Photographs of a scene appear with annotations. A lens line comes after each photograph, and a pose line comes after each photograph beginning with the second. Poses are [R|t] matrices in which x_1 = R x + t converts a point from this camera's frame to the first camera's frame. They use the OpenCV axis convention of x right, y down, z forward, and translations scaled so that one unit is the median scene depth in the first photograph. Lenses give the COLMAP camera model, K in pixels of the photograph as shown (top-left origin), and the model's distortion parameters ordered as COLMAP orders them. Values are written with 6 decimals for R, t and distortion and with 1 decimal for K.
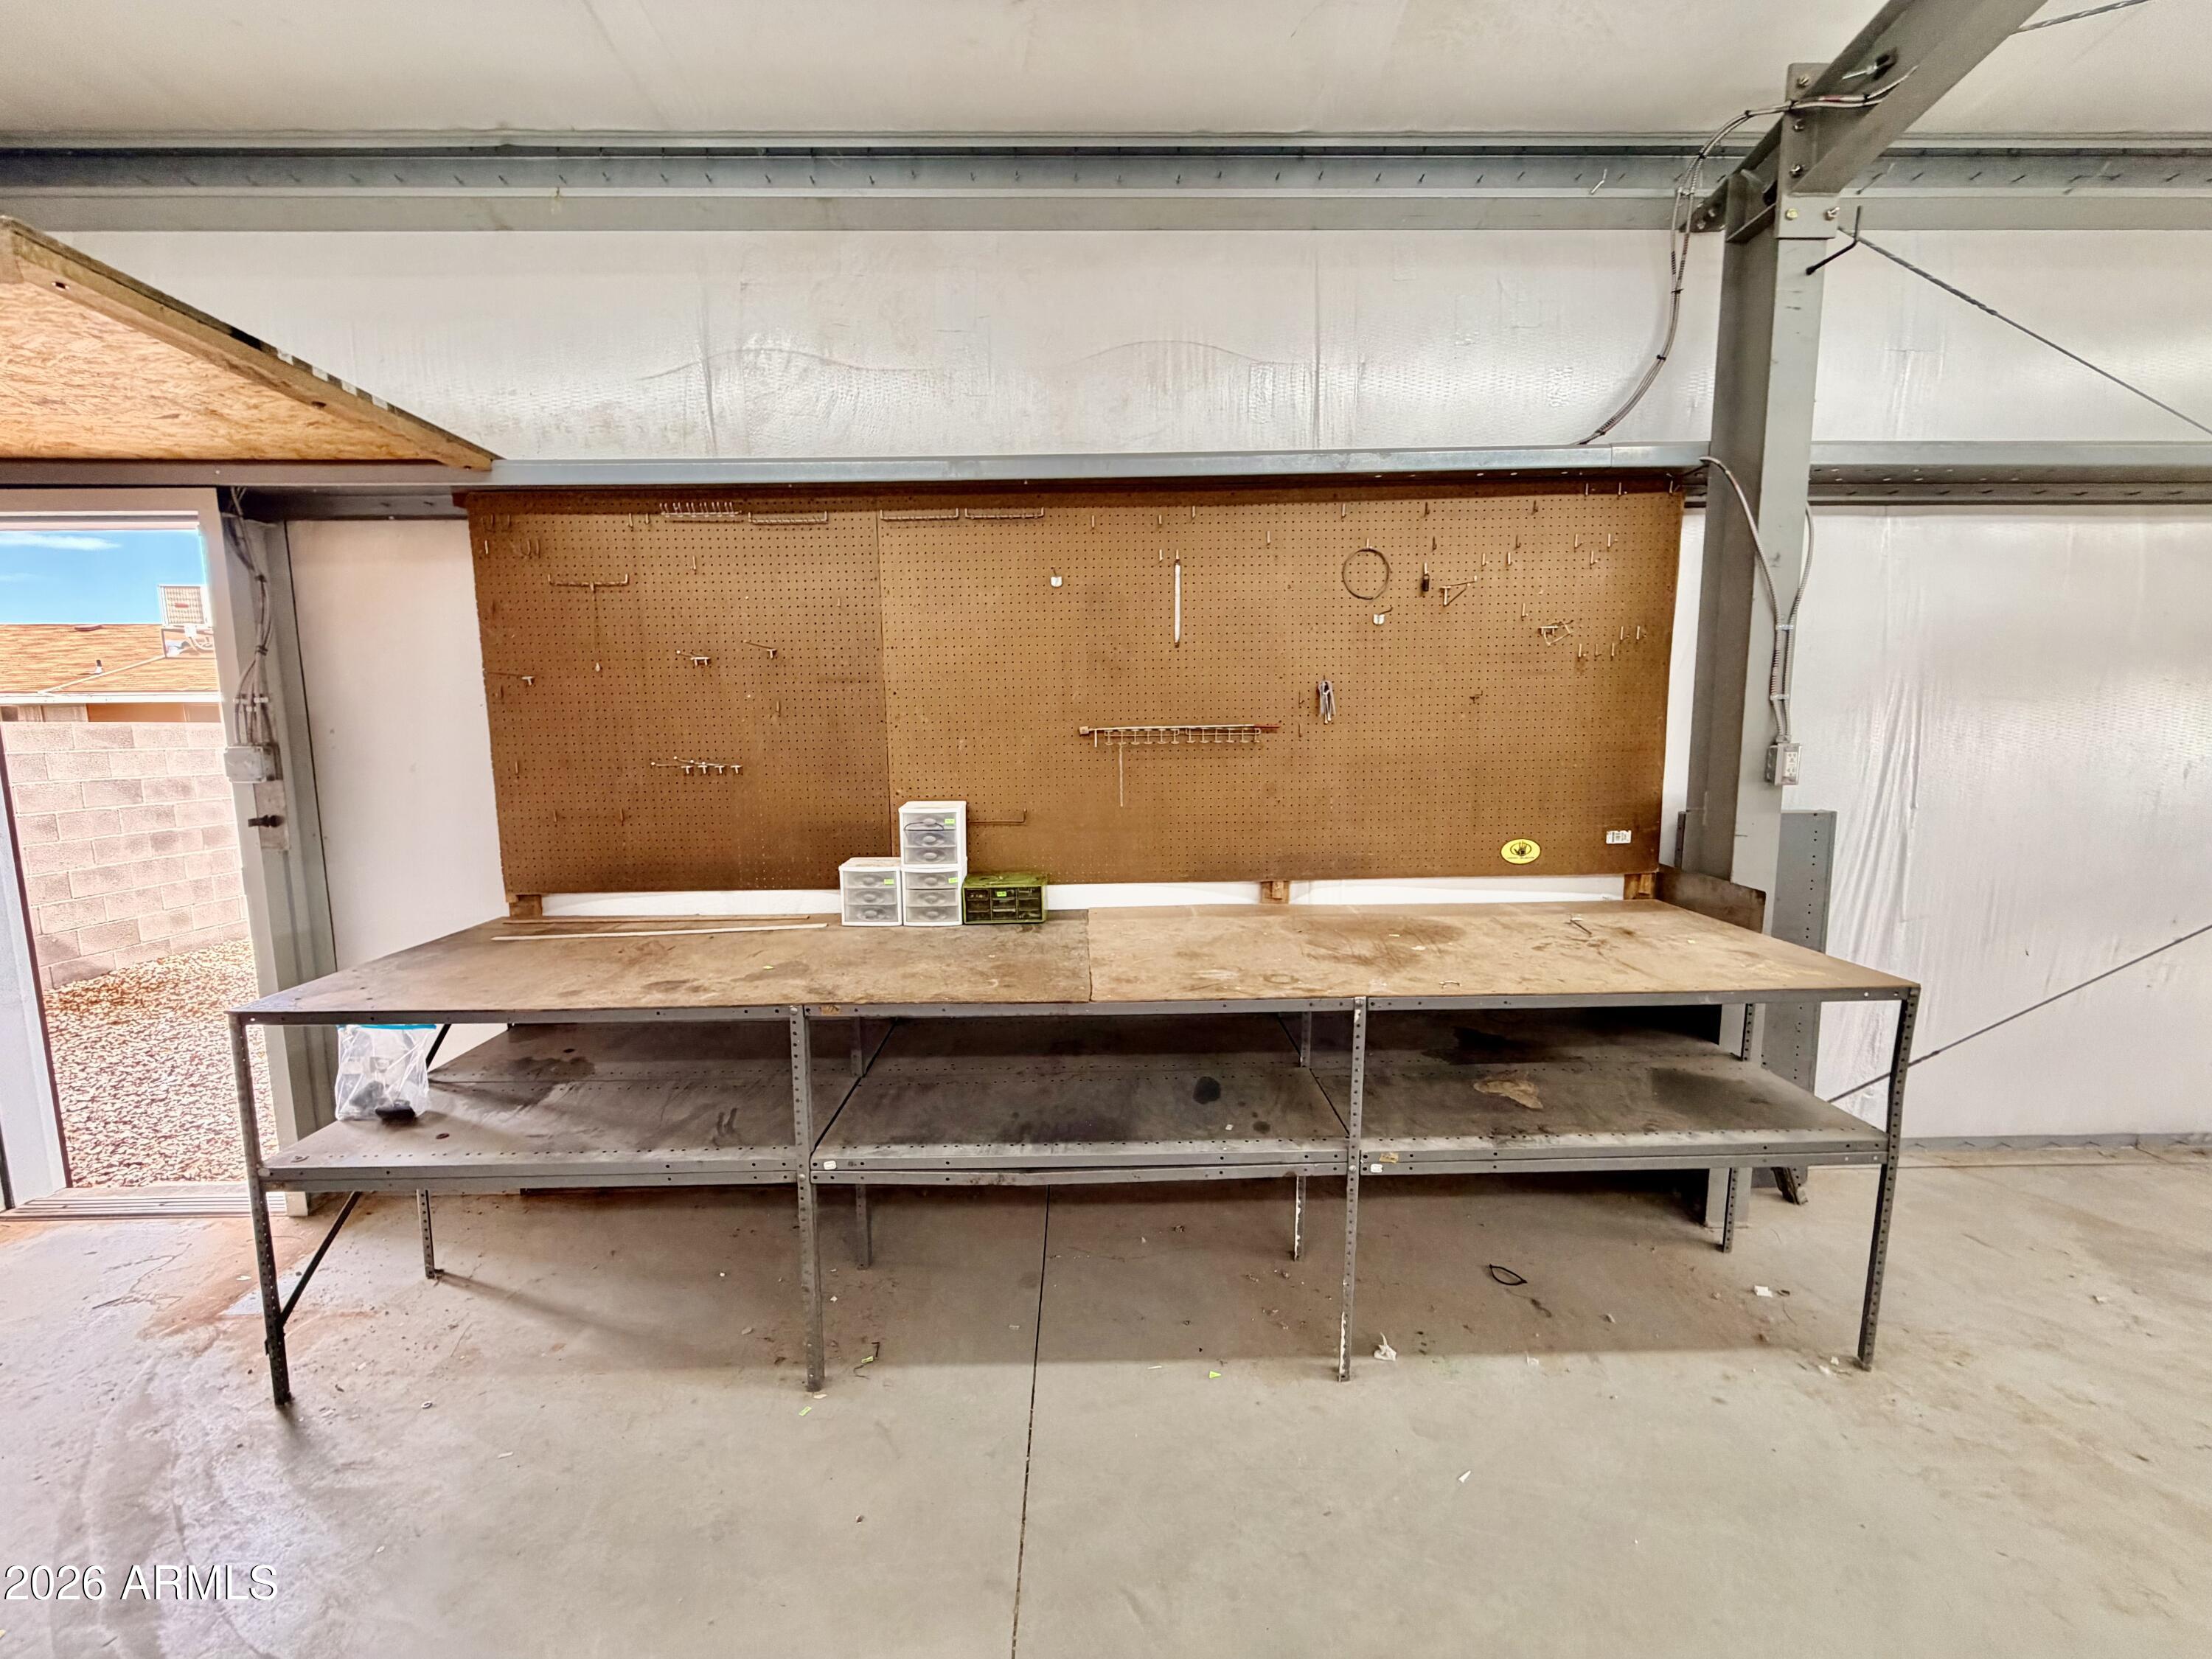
lens RADIAL K [[880.5, 0, 1106.1], [0, 880.5, 835.6], [0, 0, 1]] dist [-0.000537, -0.000327]
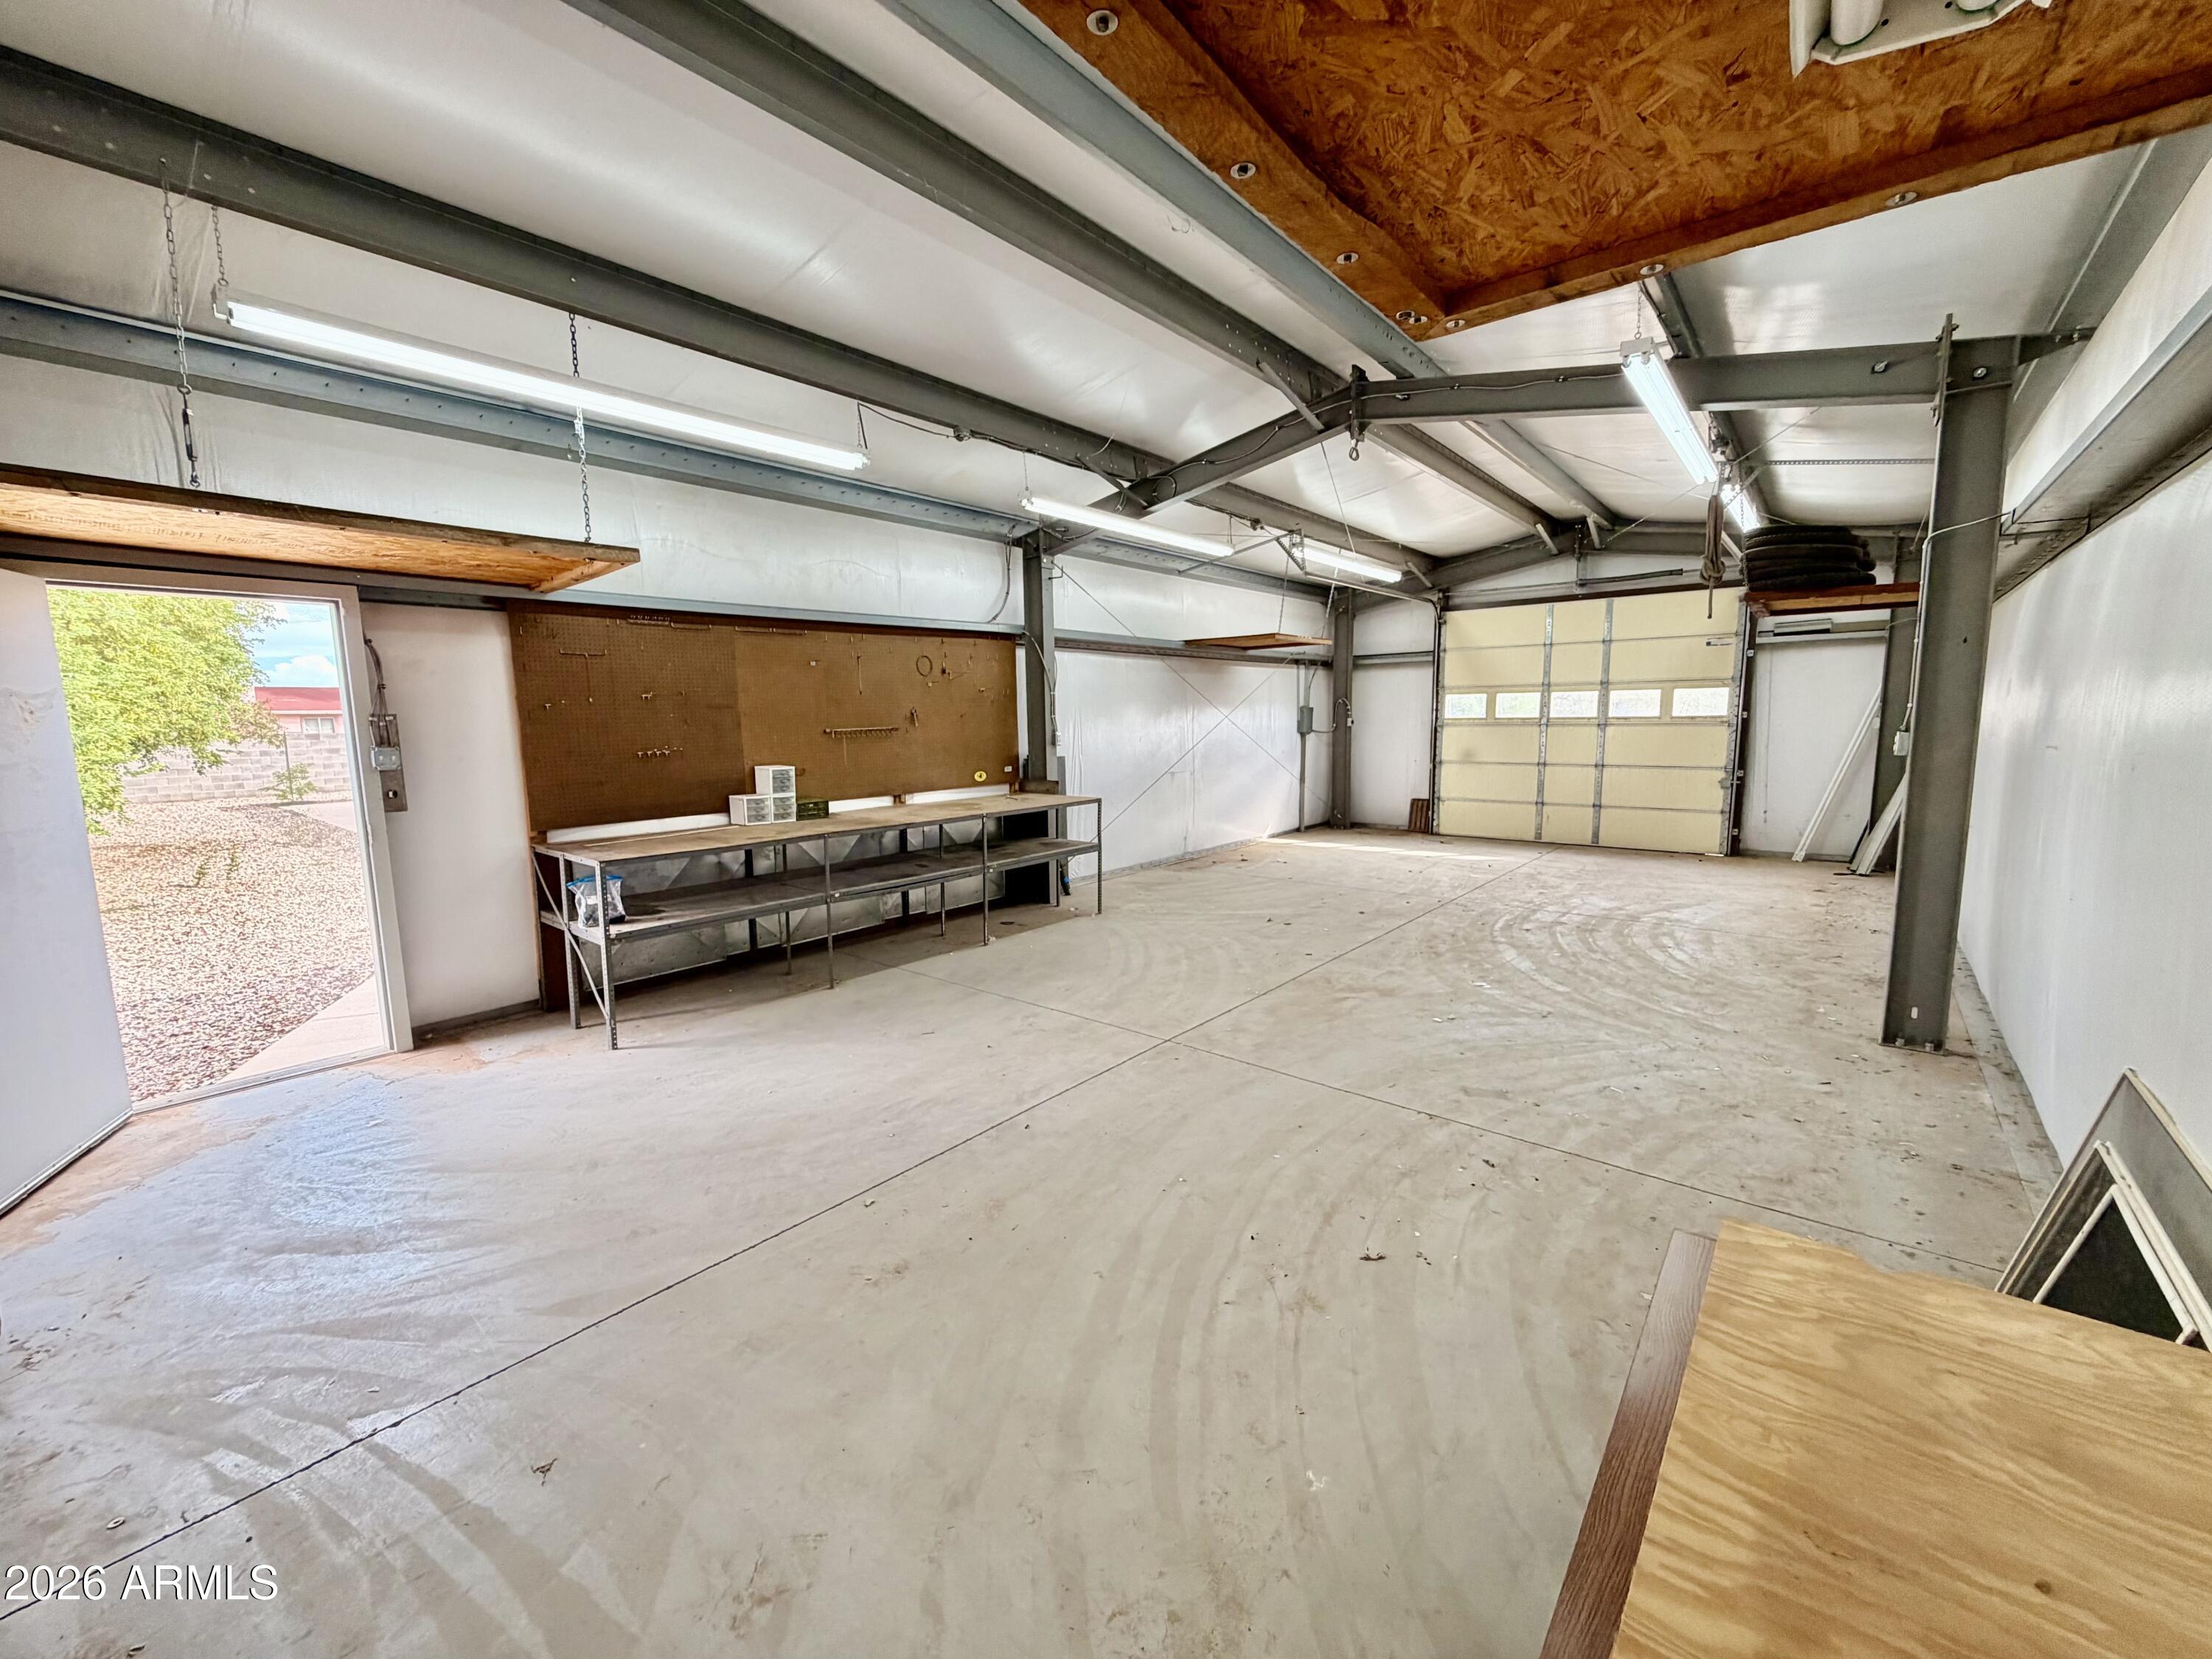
lens RADIAL K [[880.5, 0, 1101.6], [0, 880.5, 827.5], [0, 0, 1]] dist [-0.000537, -0.000327]
pose [[0.657102, -0.092995, 0.748043, -1.295665], [0.095195, 0.994653, 0.040031, 0.102692], [-0.747766, 0.044906, 0.662442, -1.003198]]
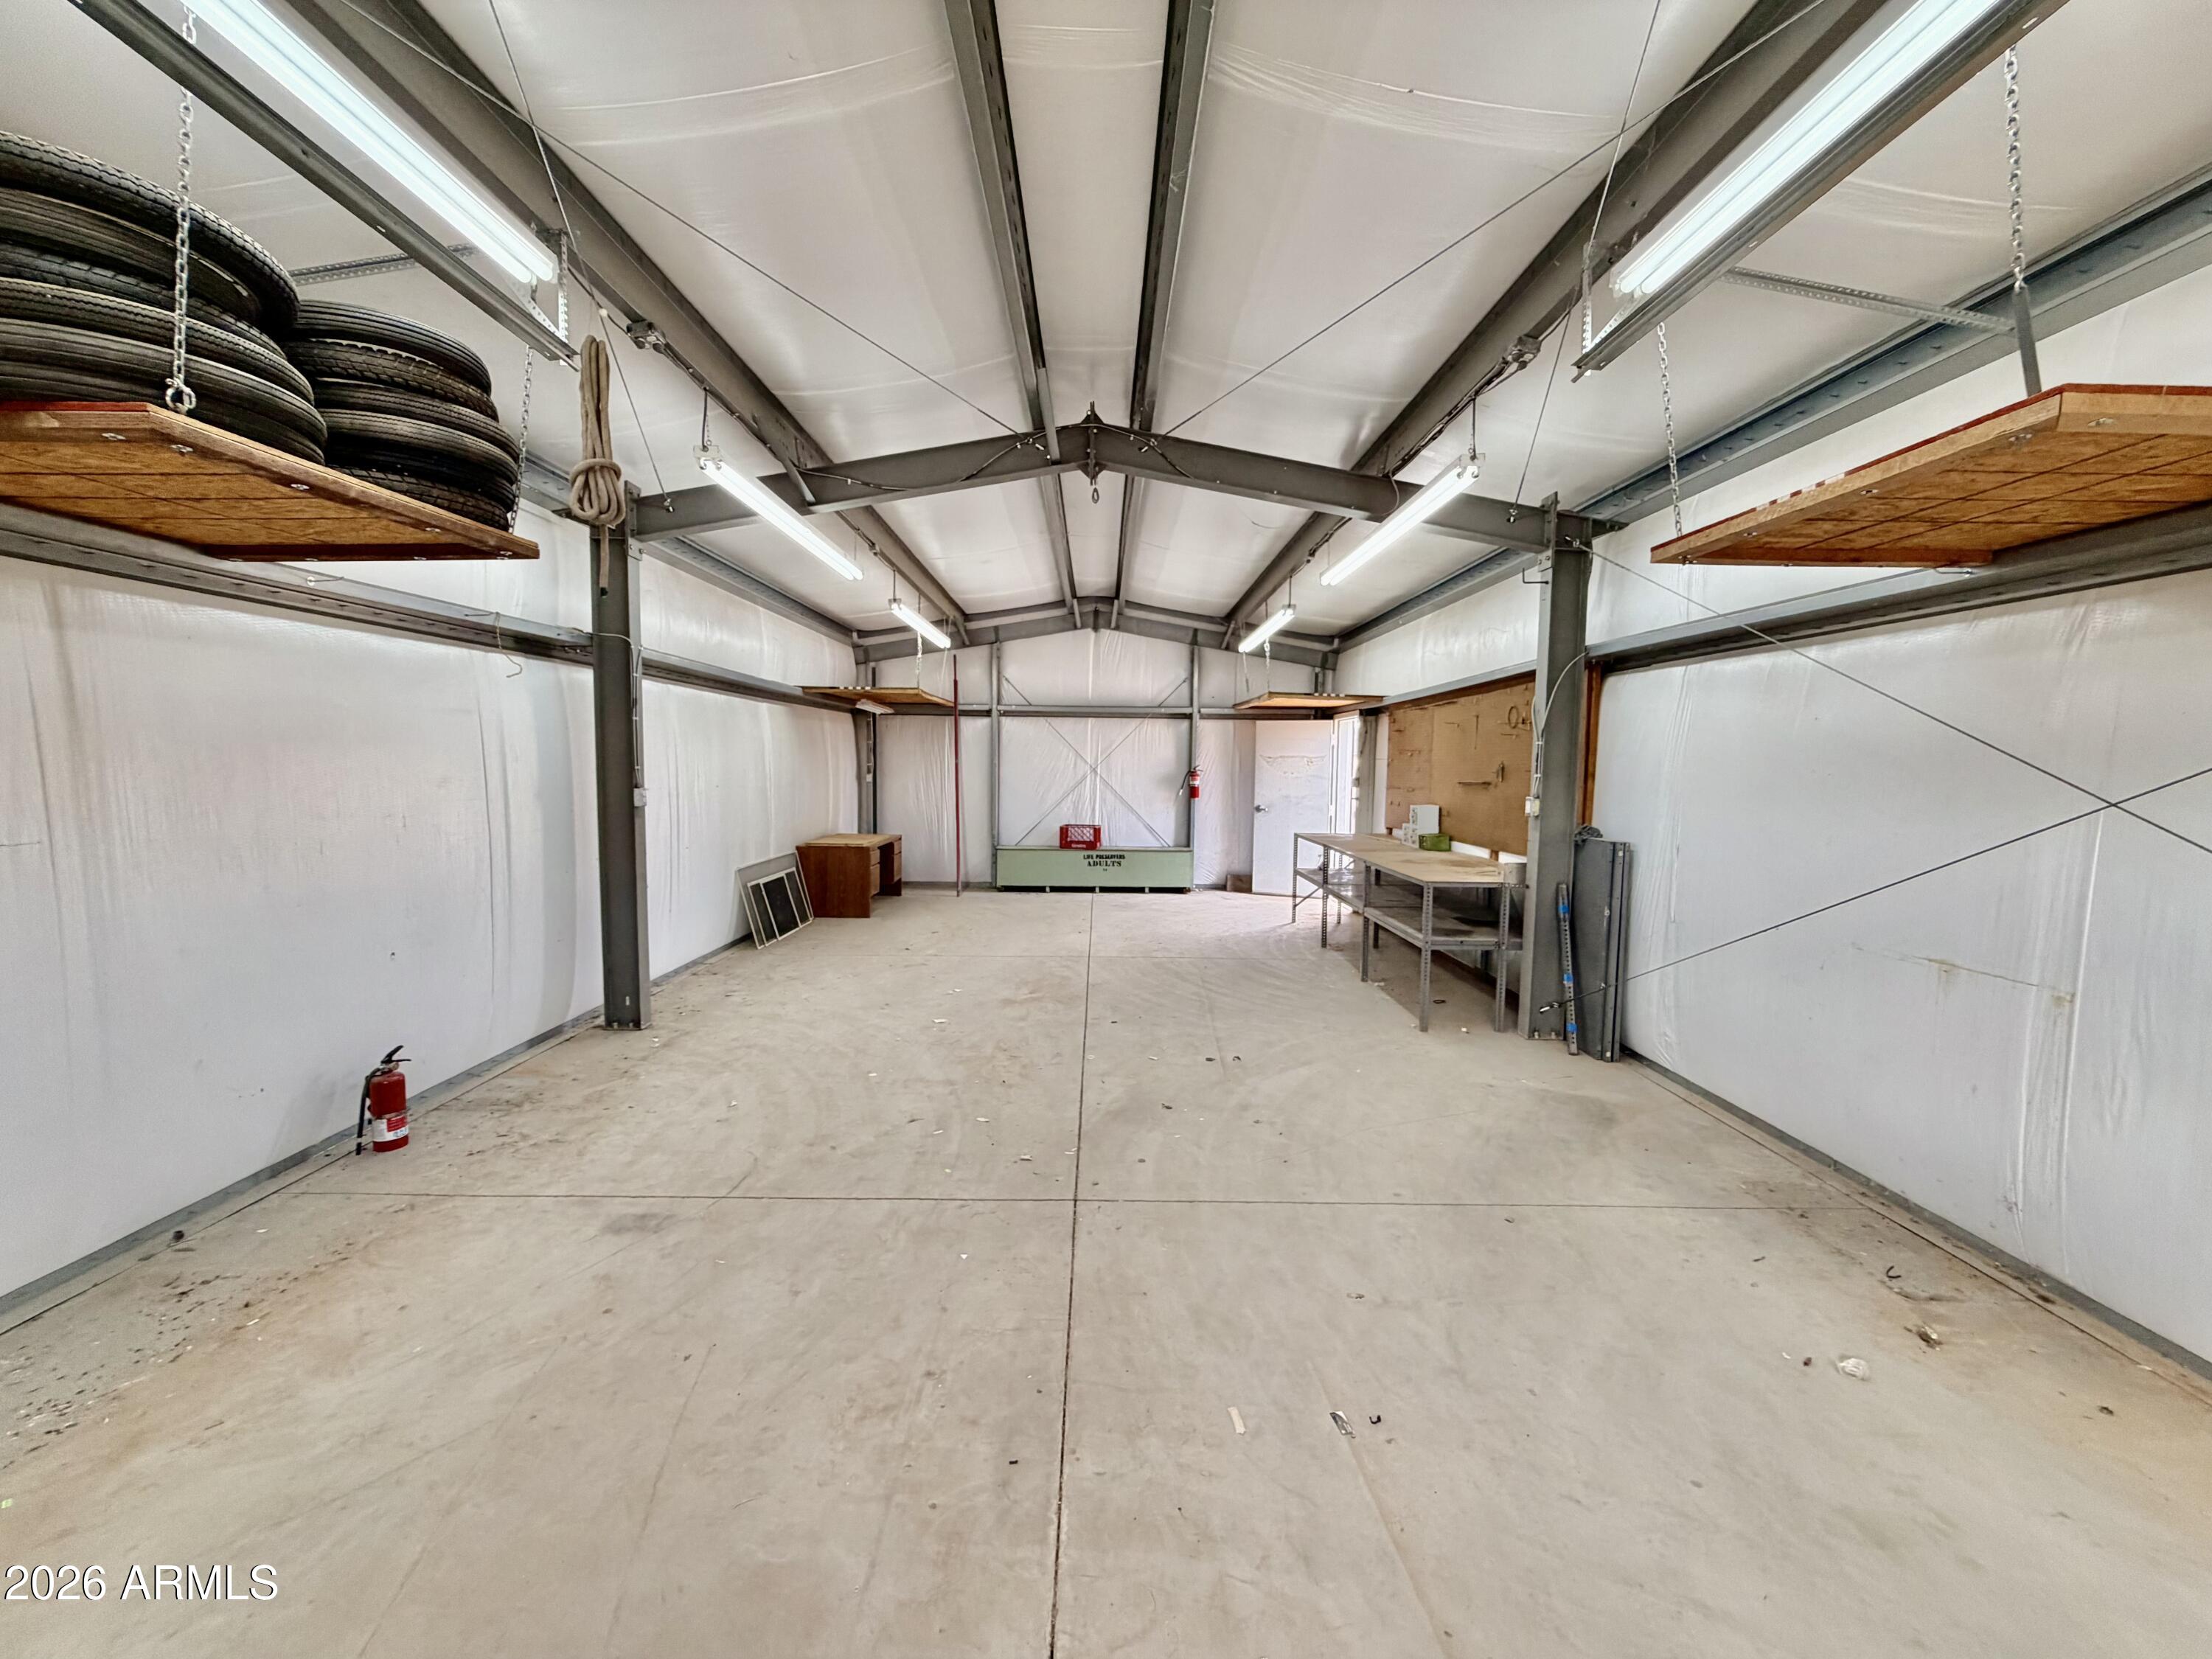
lens RADIAL K [[880.5, 0, 1105.2], [0, 880.5, 829.2], [0, 0, 1]] dist [-0.000537, -0.000327]
pose [[-0.009301, 0.089320, -0.995960, 2.643335], [-0.129289, 0.987535, 0.089772, -0.082111], [0.991563, 0.129601, 0.002363, -0.023047]]
